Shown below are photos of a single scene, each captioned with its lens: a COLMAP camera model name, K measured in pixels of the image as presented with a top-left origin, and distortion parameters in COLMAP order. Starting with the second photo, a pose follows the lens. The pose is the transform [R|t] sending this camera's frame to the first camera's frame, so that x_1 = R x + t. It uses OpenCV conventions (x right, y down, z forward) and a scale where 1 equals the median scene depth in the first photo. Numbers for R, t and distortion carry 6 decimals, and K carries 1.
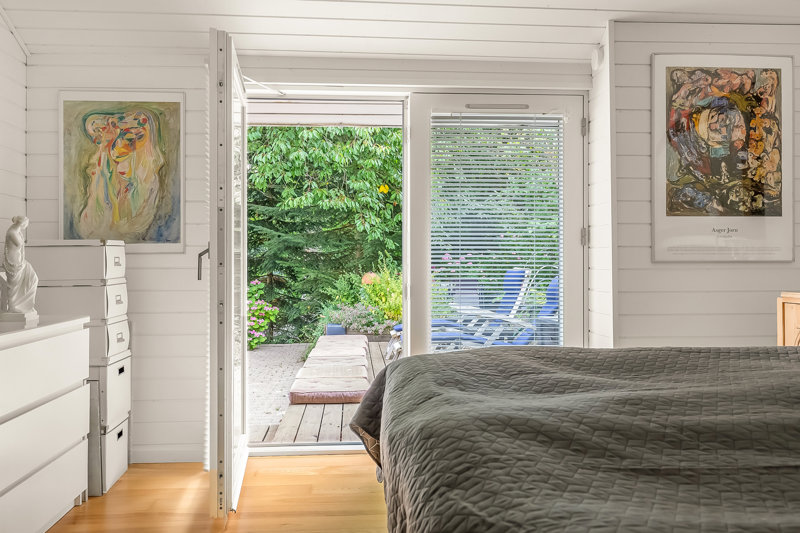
lens RADIAL K [[679.3, 0, 400.9], [0, 679.3, 260.3], [0, 0, 1]] dist [0.009663, -0.003338]
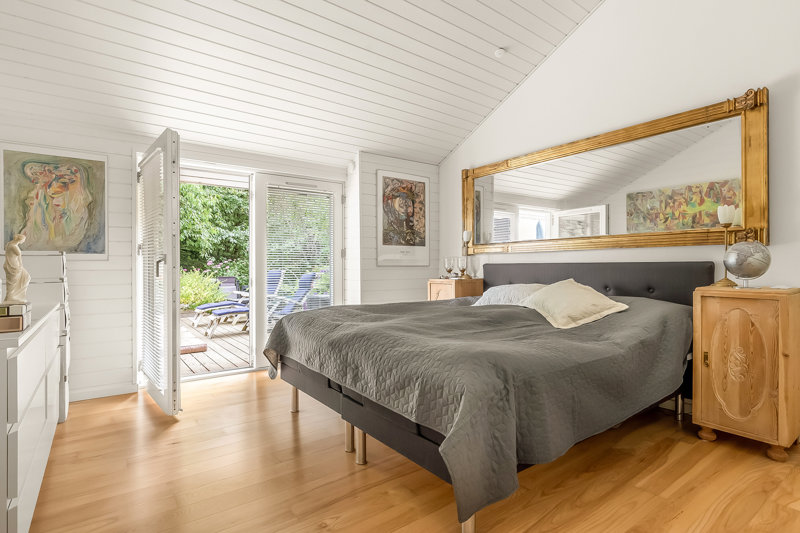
lens RADIAL K [[411.3, 0, 401.0], [0, 411.3, 269.2], [0, 0, 1]] dist [-0.002601, -0.000477]
pose [[0.845005, -0.004348, 0.534741, -0.258797], [-0.001575, 0.999942, 0.010619, -0.001615], [-0.534756, -0.009816, 0.844949, -0.138320]]
